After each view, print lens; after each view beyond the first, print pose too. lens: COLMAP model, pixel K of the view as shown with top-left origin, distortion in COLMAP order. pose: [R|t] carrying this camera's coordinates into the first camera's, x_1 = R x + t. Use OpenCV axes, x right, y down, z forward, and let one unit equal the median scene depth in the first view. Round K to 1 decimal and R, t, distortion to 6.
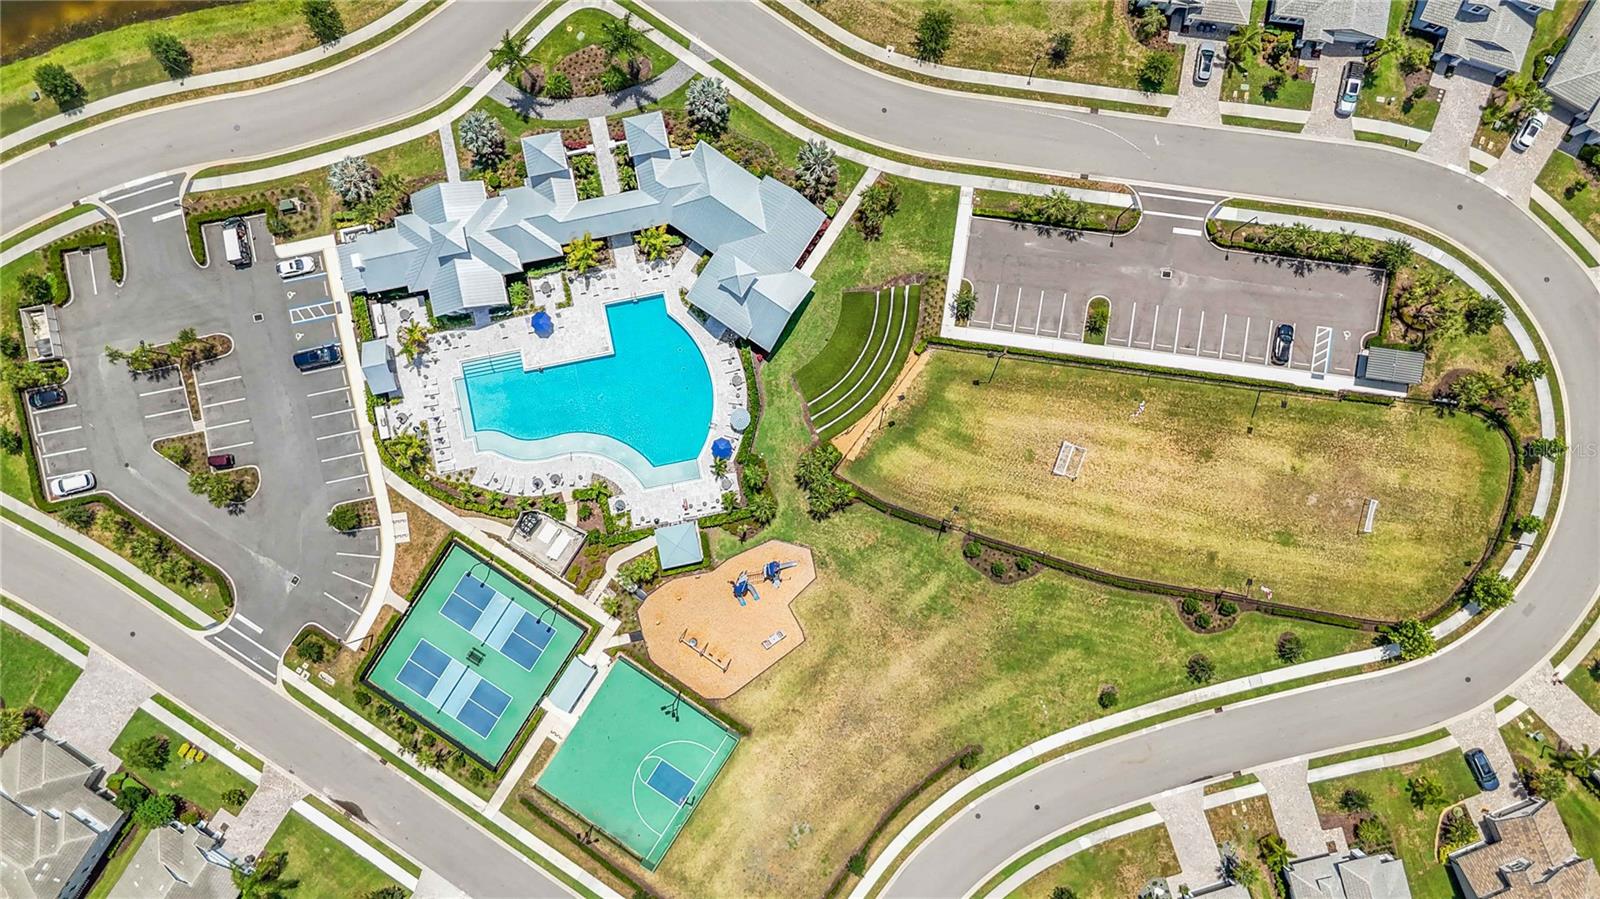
lens RADIAL K [[1180.9, 0, 804.4], [0, 1180.9, 450.3], [0, 0, 1]] dist [0.077291, -0.079491]
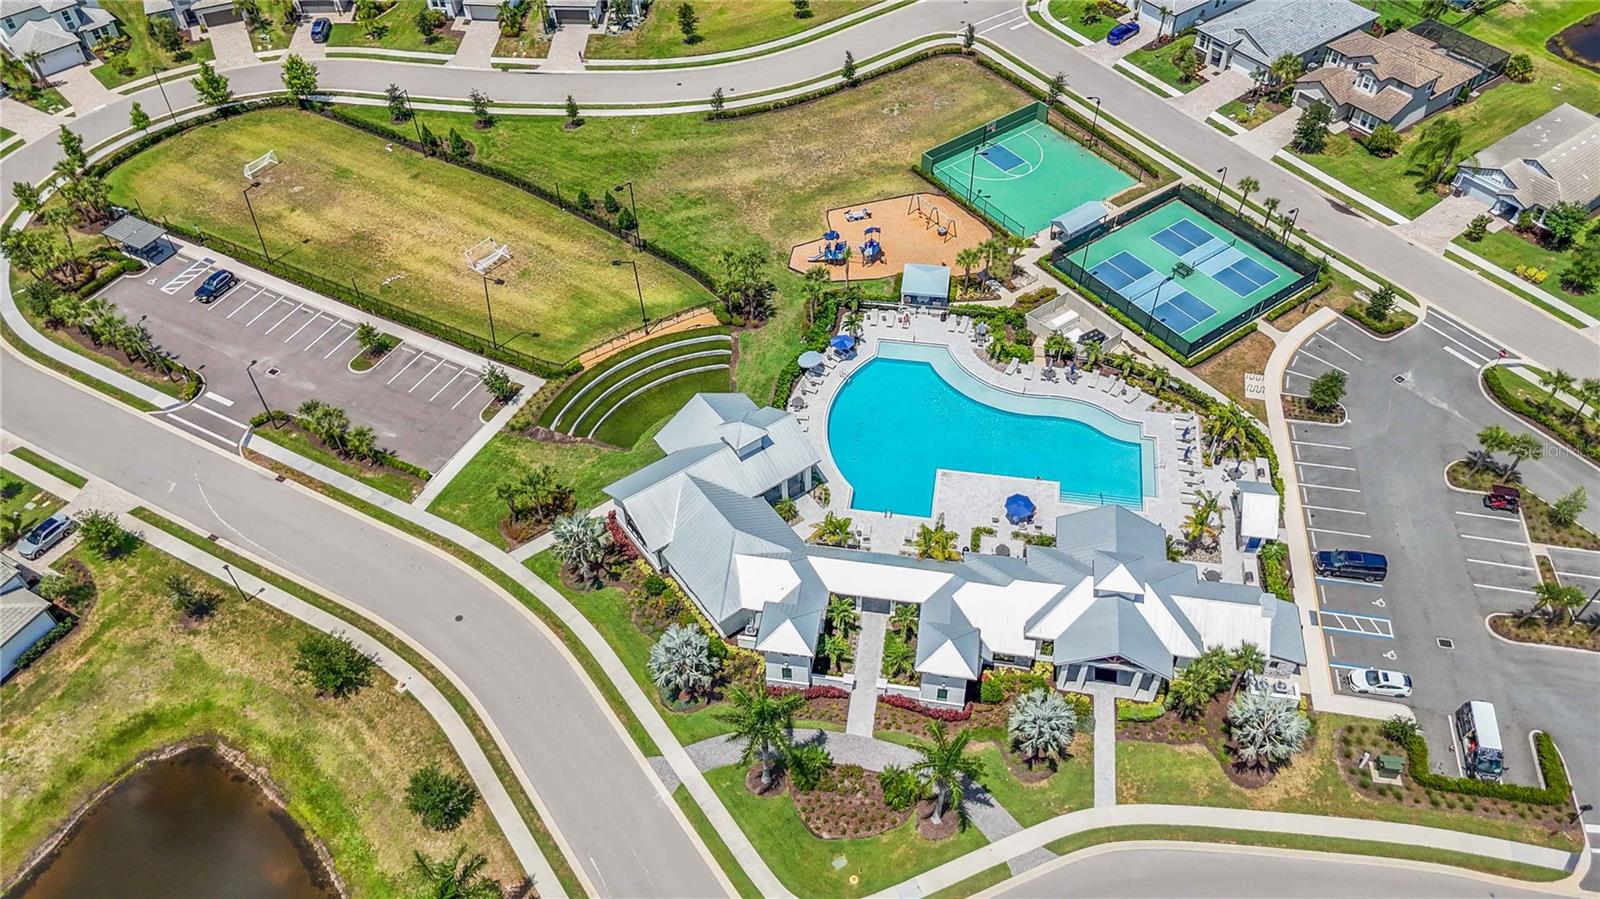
lens RADIAL K [[1180.9, 0, 804.4], [0, 1180.9, 450.3], [0, 0, 1]] dist [0.077291, -0.079491]
pose [[-0.936231, -0.229240, 0.266310, -0.281525], [0.349428, -0.687267, 0.636840, -0.588664], [0.037037, 0.689285, 0.723543, 0.442226]]
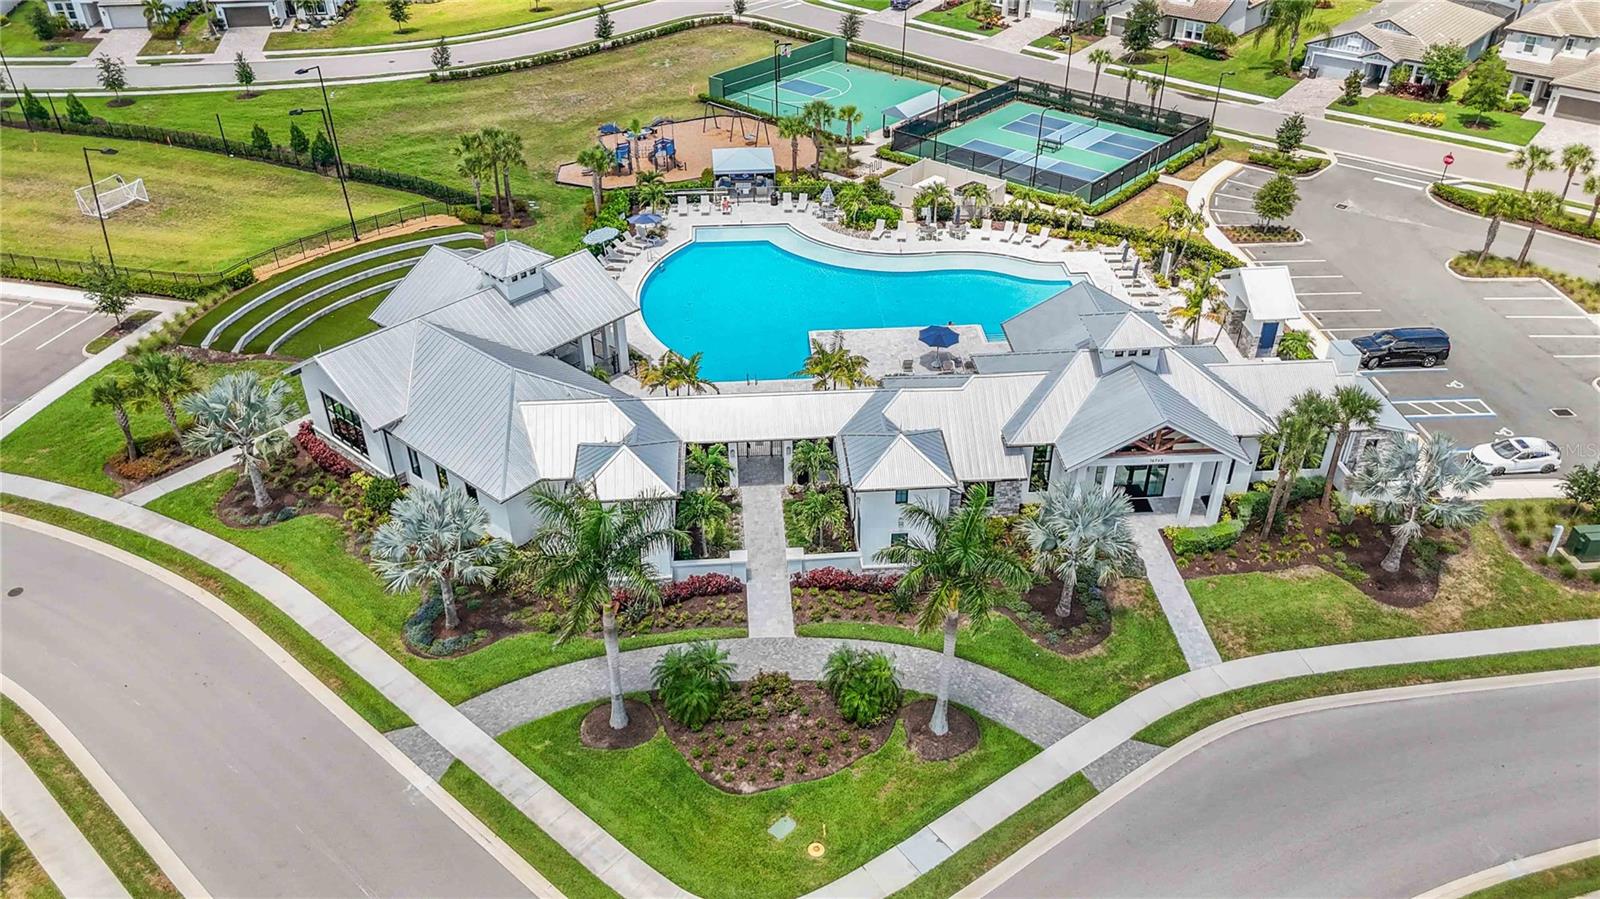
lens RADIAL K [[1180.9, 0, 804.4], [0, 1180.9, 450.3], [0, 0, 1]] dist [0.077291, -0.079491]
pose [[-0.991601, -0.048174, 0.120028, -0.225639], [0.126638, -0.550160, 0.825401, -0.545571], [0.026272, 0.833668, 0.551640, 0.758737]]
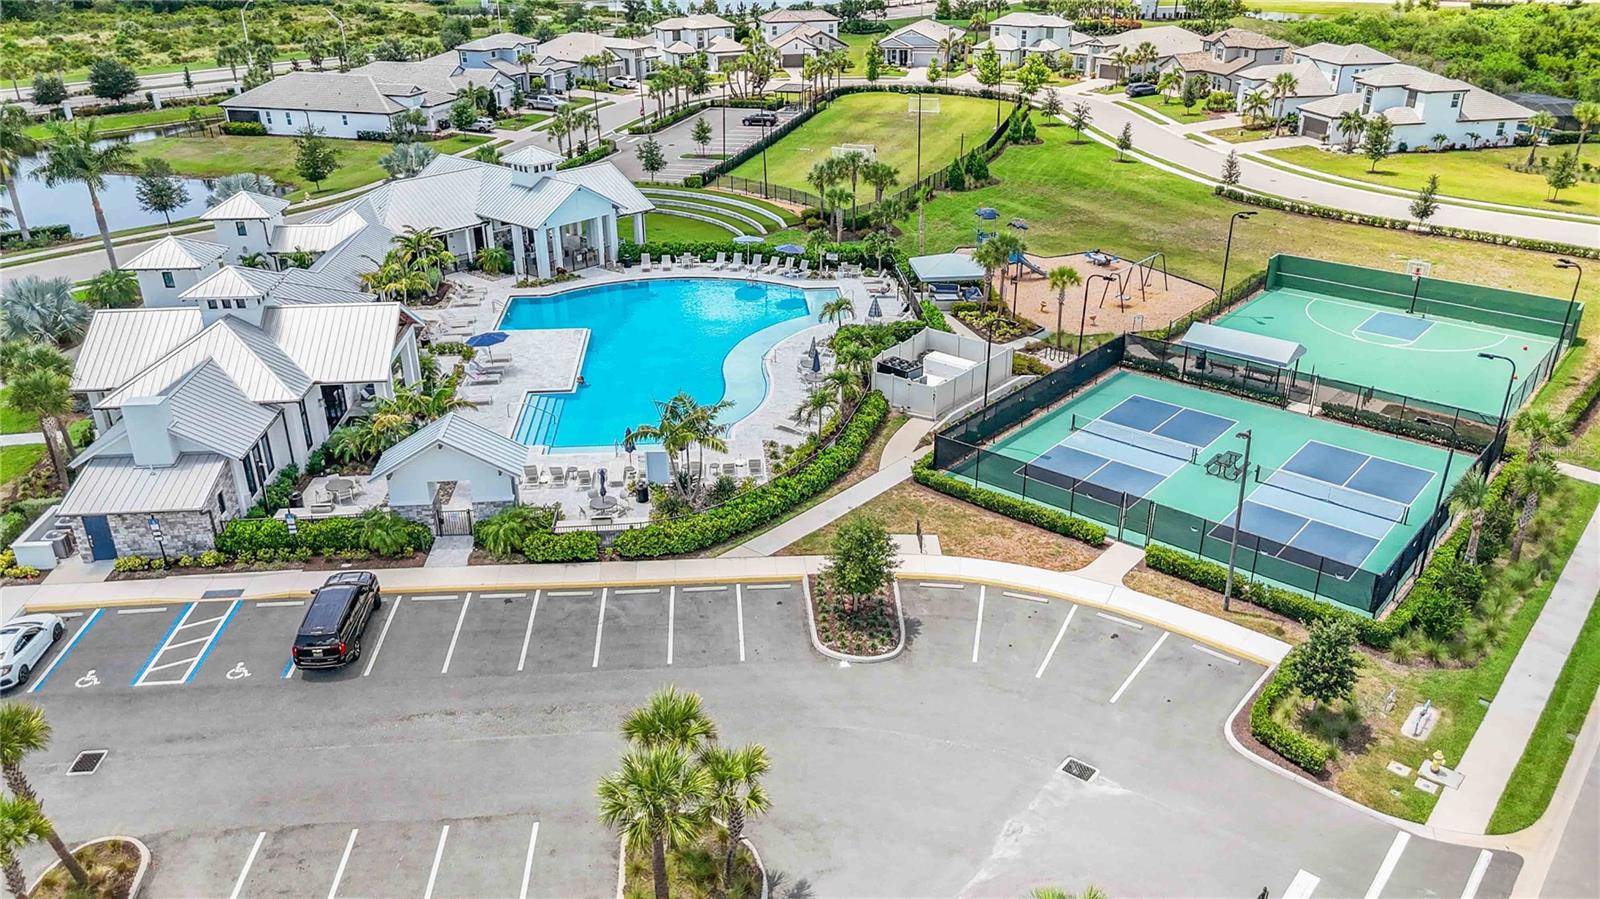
lens RADIAL K [[1180.9, 0, 804.4], [0, 1180.9, 450.3], [0, 0, 1]] dist [0.077291, -0.079491]
pose [[0.122943, -0.391313, 0.912008, -0.662536], [0.992413, 0.049470, -0.112556, 0.076138], [-0.001072, 0.918927, 0.394426, 0.843650]]
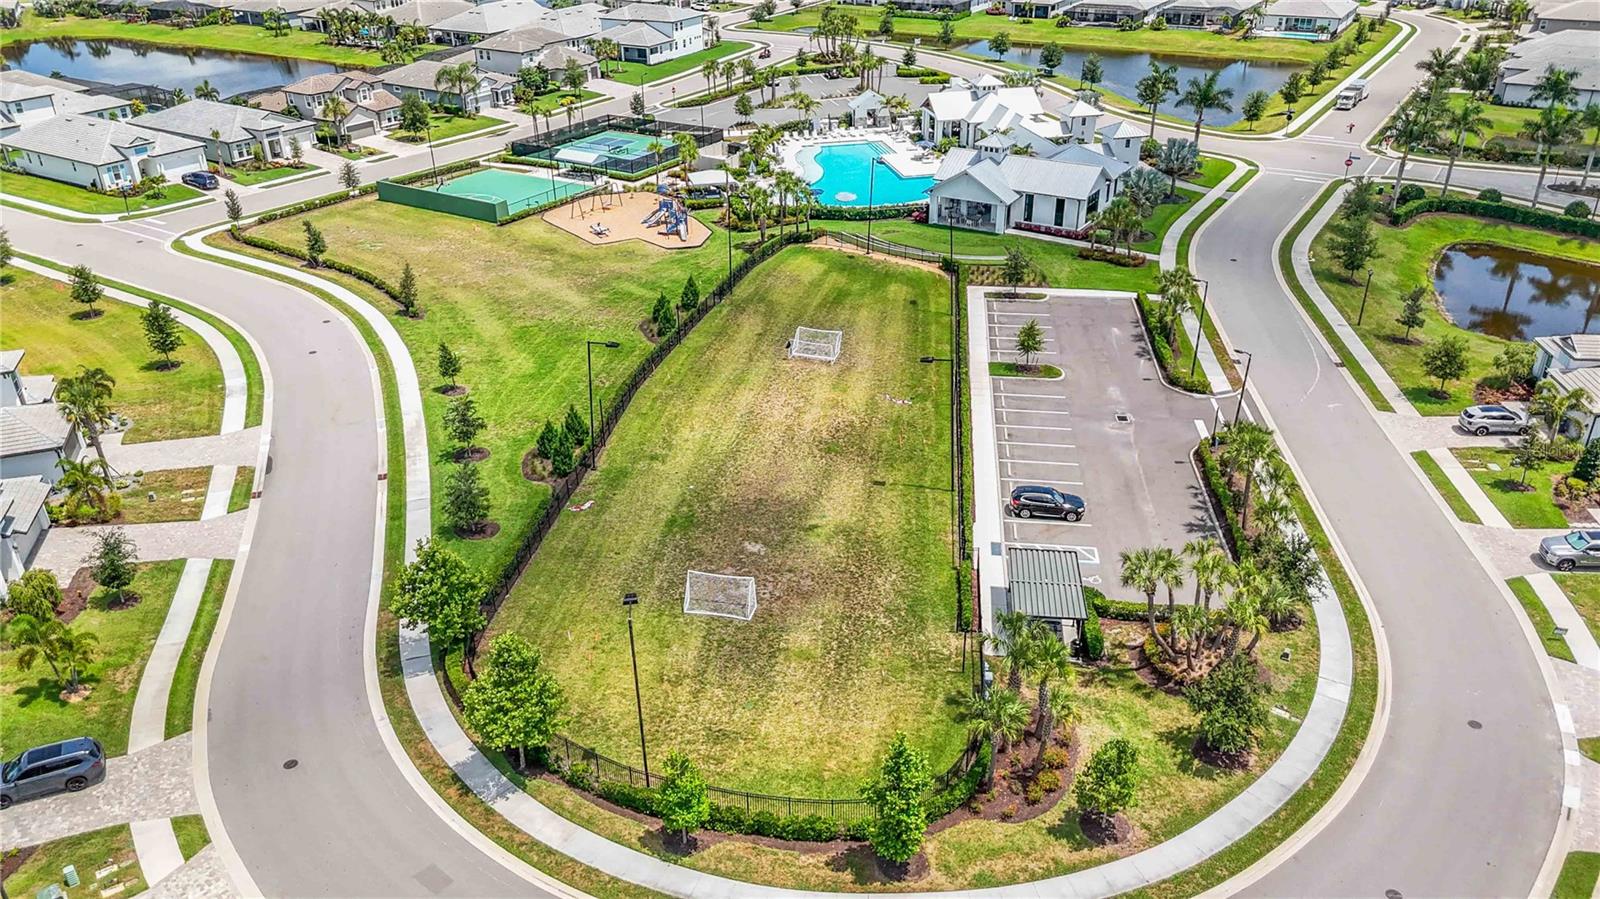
lens RADIAL K [[1180.9, 0, 804.4], [0, 1180.9, 450.3], [0, 0, 1]] dist [0.077291, -0.079491]
pose [[0.030396, 0.485041, -0.873963, 0.837974], [-0.999467, 0.025141, -0.020808, 0.028771], [0.011880, 0.874130, 0.485547, 0.713361]]
